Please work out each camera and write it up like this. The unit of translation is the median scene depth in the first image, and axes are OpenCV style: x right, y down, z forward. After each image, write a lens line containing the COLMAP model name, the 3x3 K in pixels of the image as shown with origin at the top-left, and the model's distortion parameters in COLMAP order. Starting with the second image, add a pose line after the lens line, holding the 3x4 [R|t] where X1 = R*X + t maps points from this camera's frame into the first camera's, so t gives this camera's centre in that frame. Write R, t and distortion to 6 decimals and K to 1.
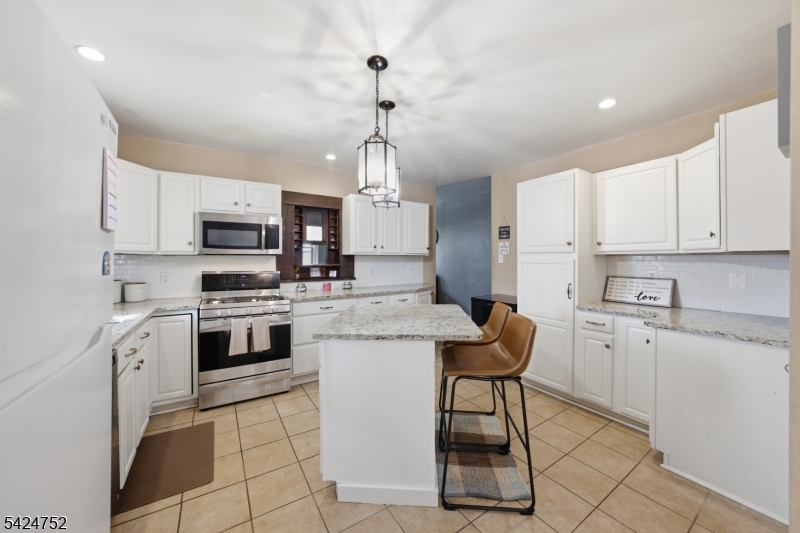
lens RADIAL K [[278.5, 0, 400.7], [0, 278.5, 264.3], [0, 0, 1]] dist [-0.000175, -0.000019]
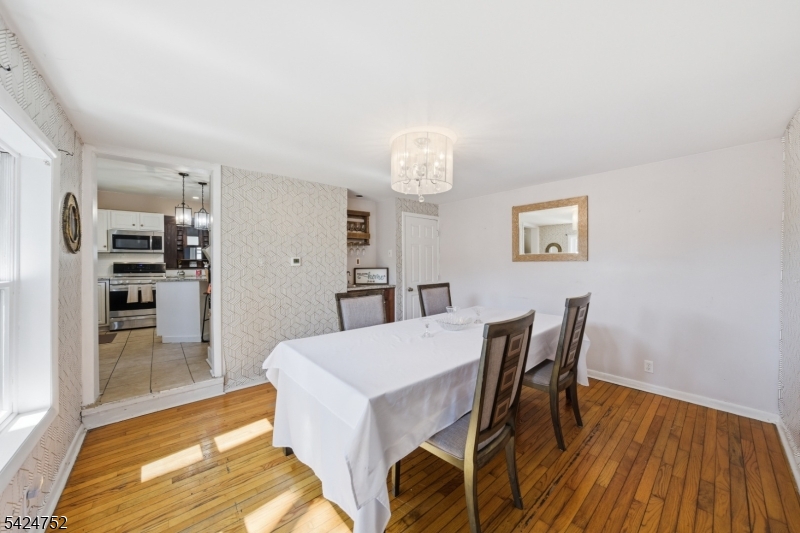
lens RADIAL K [[278.5, 0, 398.3], [0, 278.5, 271.2], [0, 0, 1]] dist [-0.000175, -0.000019]
pose [[0.992522, -0.006317, 0.121901, 0.909756], [0.004889, 0.999916, 0.012016, 0.073474], [-0.121966, -0.011330, 0.992470, -1.031900]]
